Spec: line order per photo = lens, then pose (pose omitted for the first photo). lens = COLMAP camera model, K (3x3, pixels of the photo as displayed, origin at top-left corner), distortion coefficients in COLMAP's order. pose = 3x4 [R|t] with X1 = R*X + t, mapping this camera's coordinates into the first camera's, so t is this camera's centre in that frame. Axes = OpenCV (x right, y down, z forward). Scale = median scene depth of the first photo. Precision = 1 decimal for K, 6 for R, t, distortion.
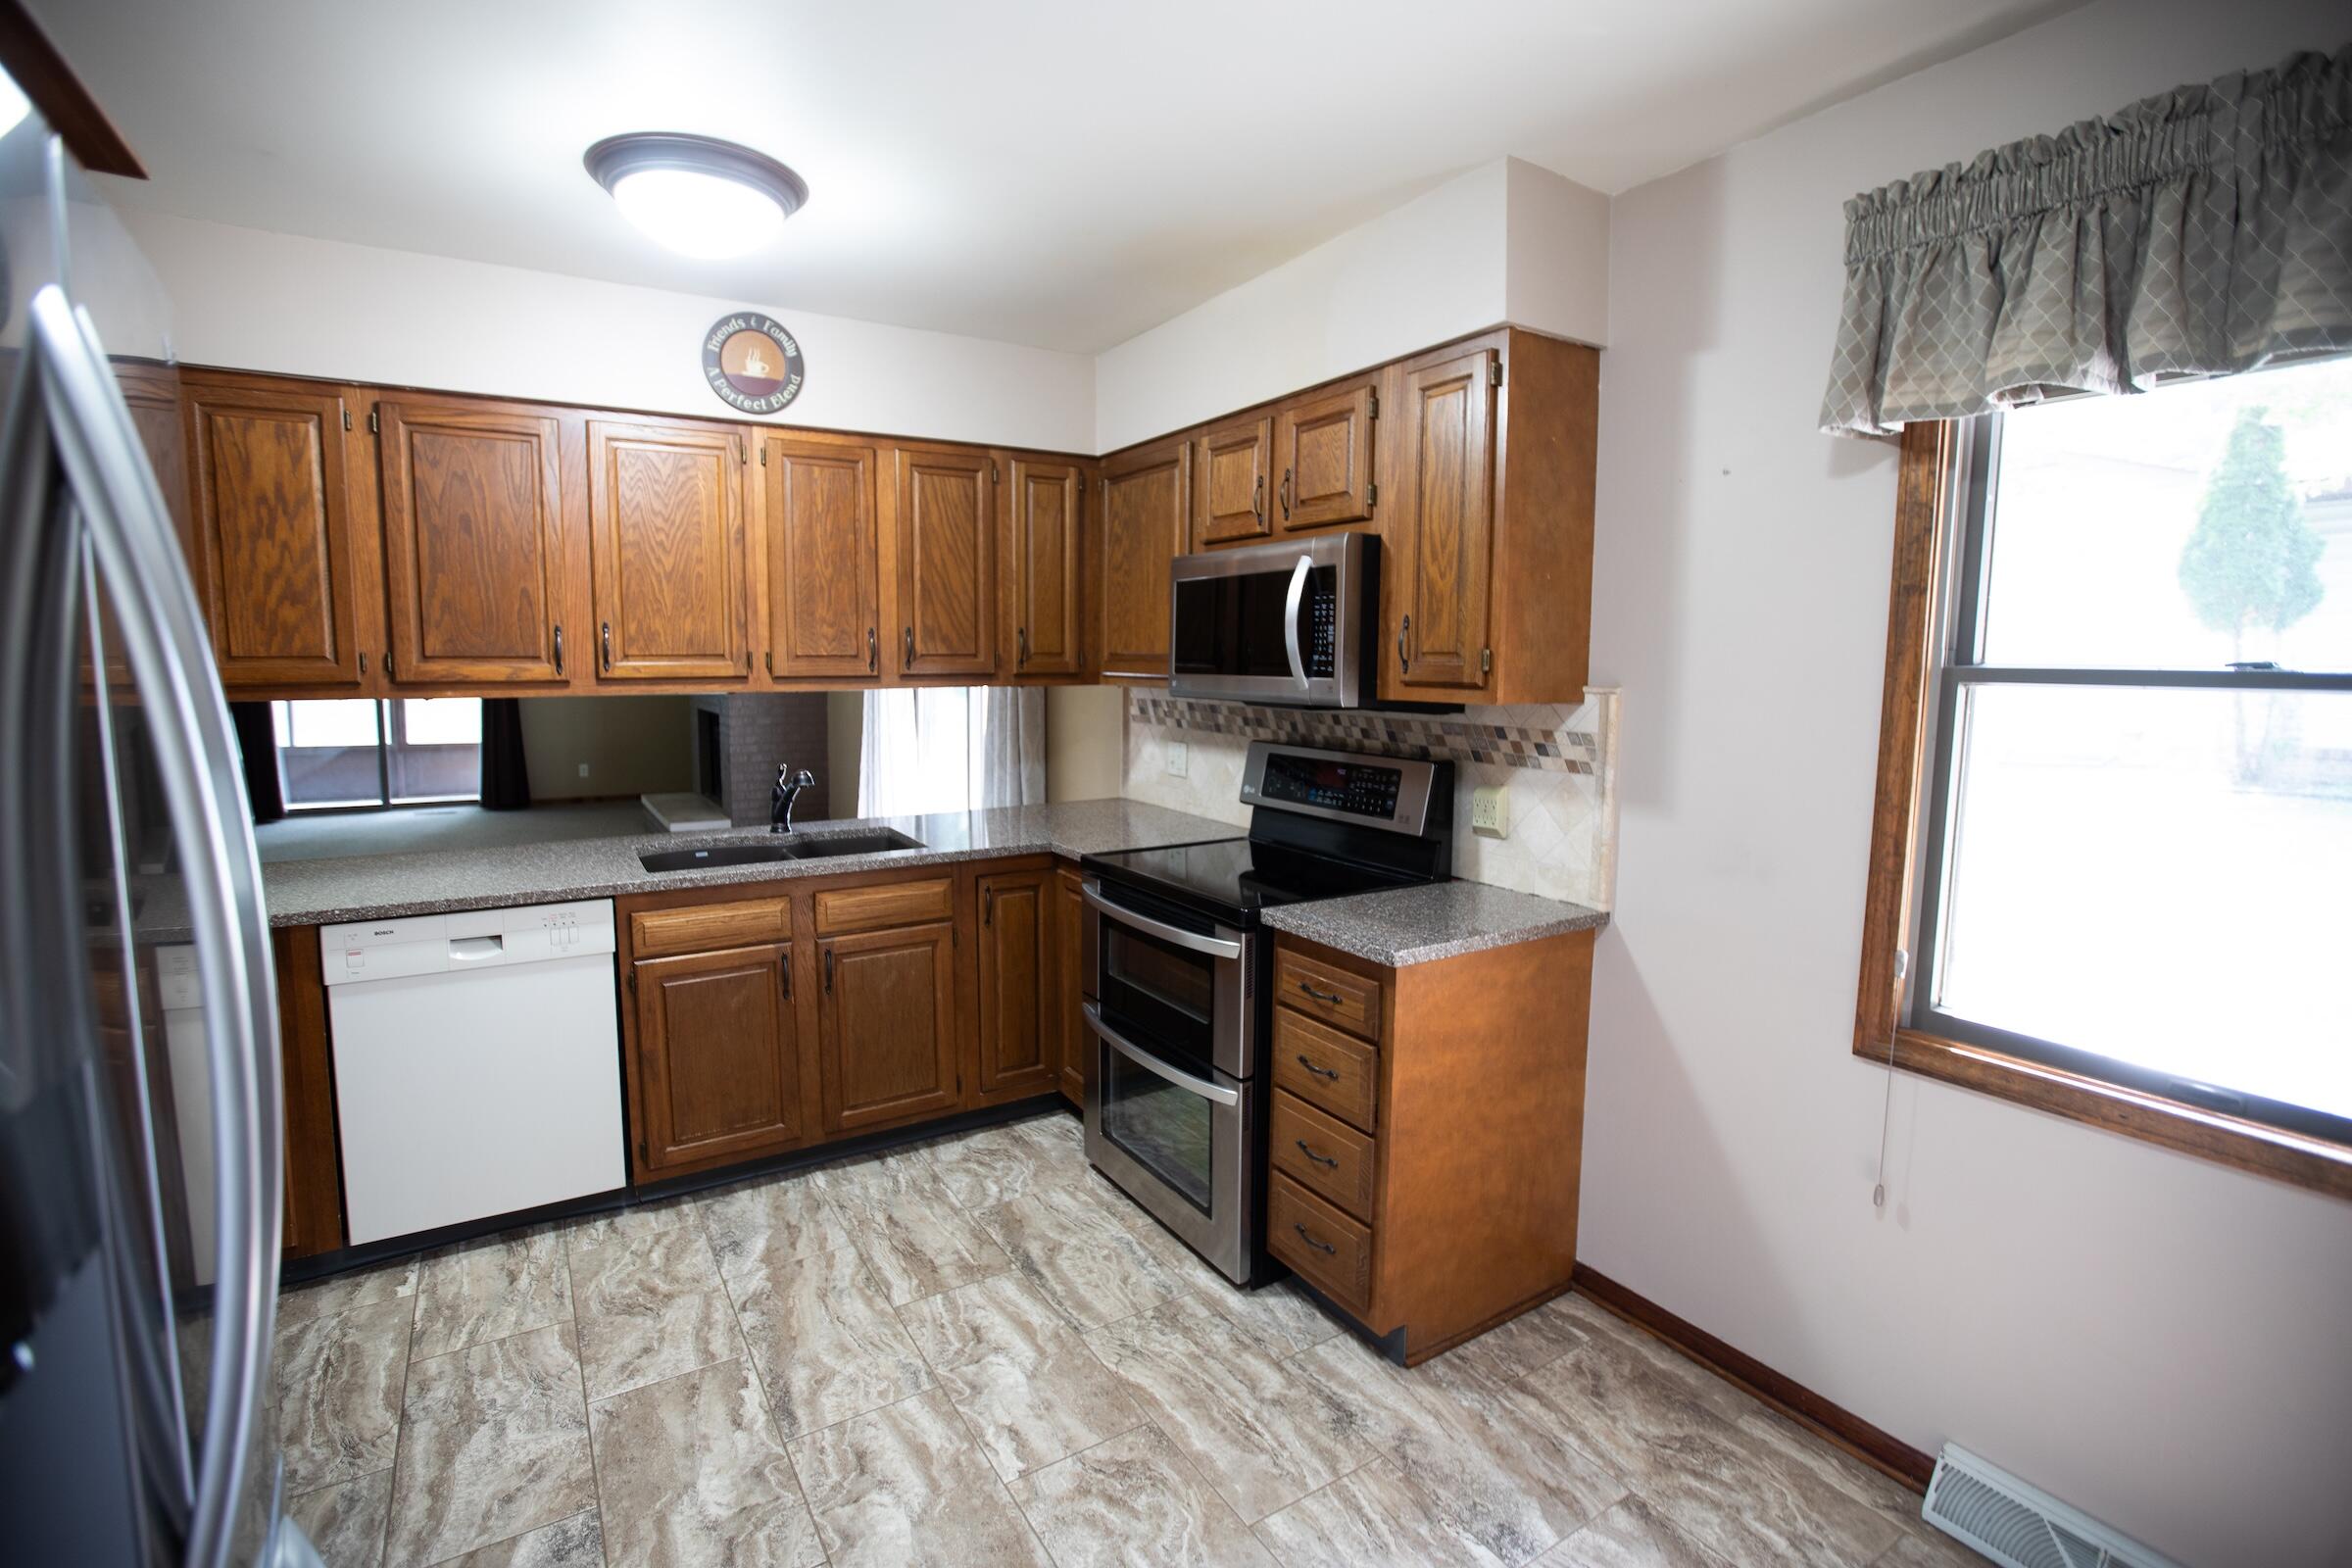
lens RADIAL K [[1066.7, 0, 1164.7], [0, 1066.7, 757.7], [0, 0, 1]] dist [-0.060358, 0.023400]
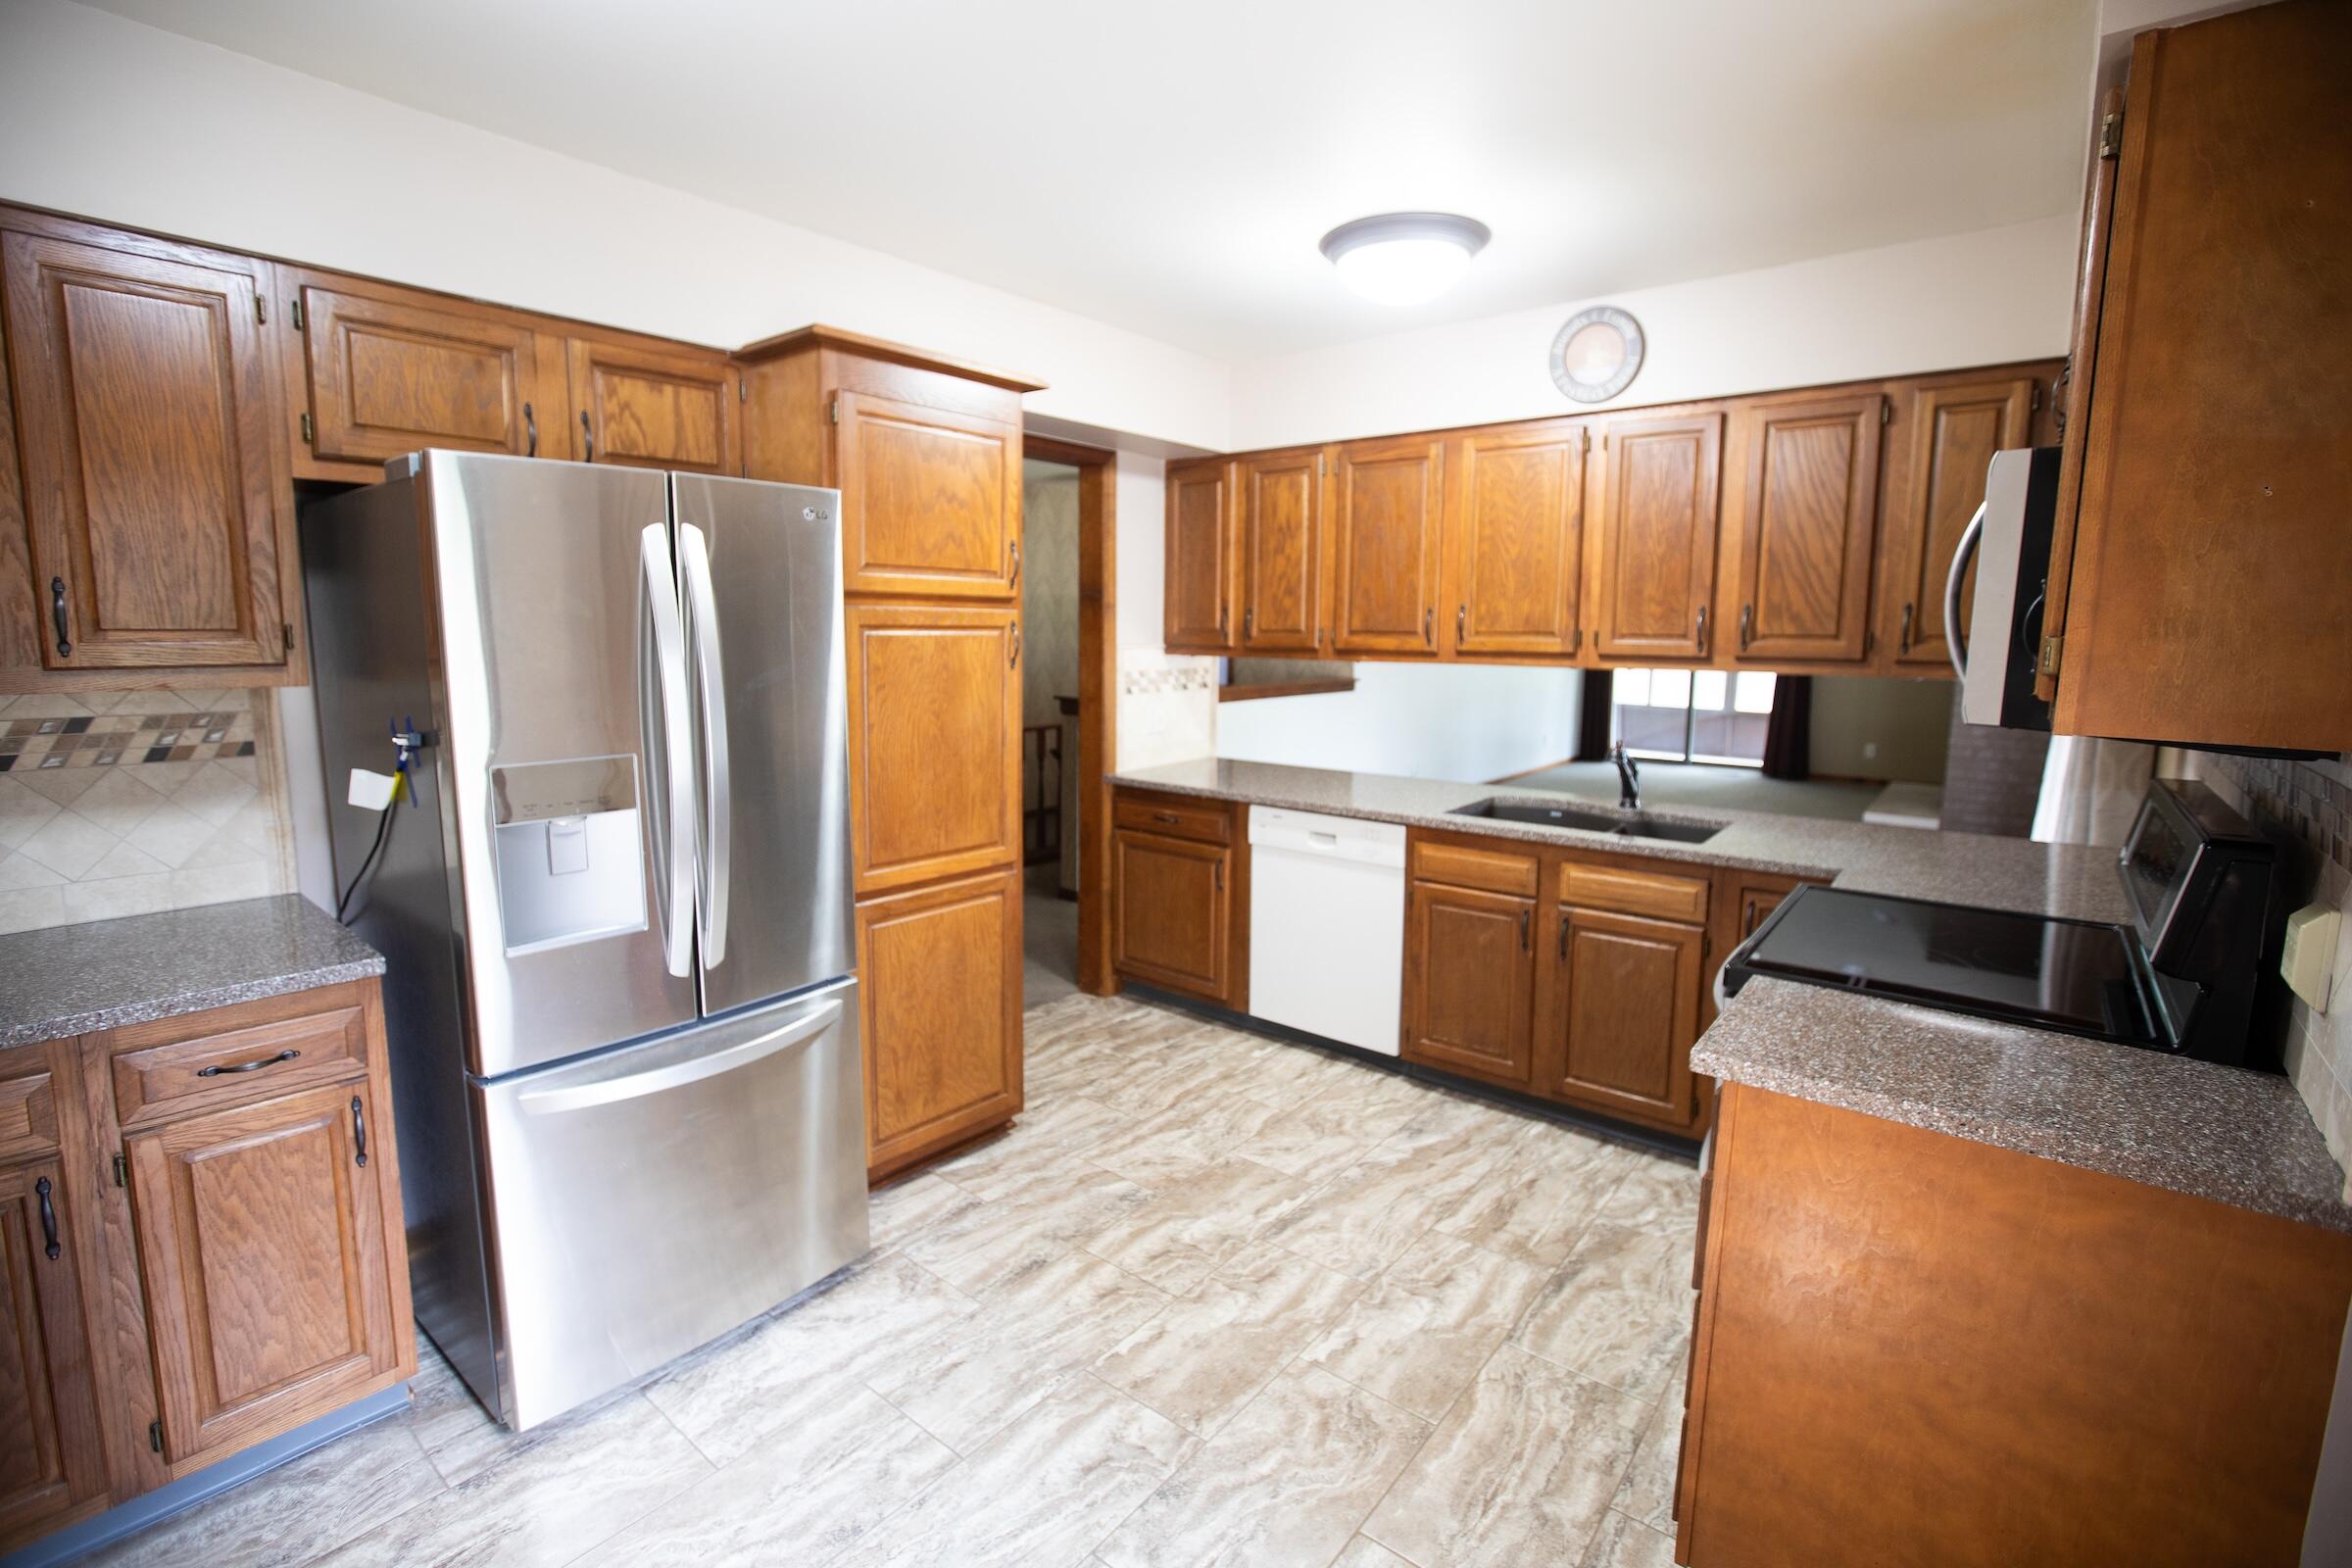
lens RADIAL K [[1066.7, 0, 1164.7], [0, 1066.7, 757.7], [0, 0, 1]] dist [-0.060358, 0.023400]
pose [[0.317200, 0.116722, -0.941148, 0.562557], [-0.092649, 0.991464, 0.091736, -0.036491], [0.943822, 0.058098, 0.325307, 0.306769]]
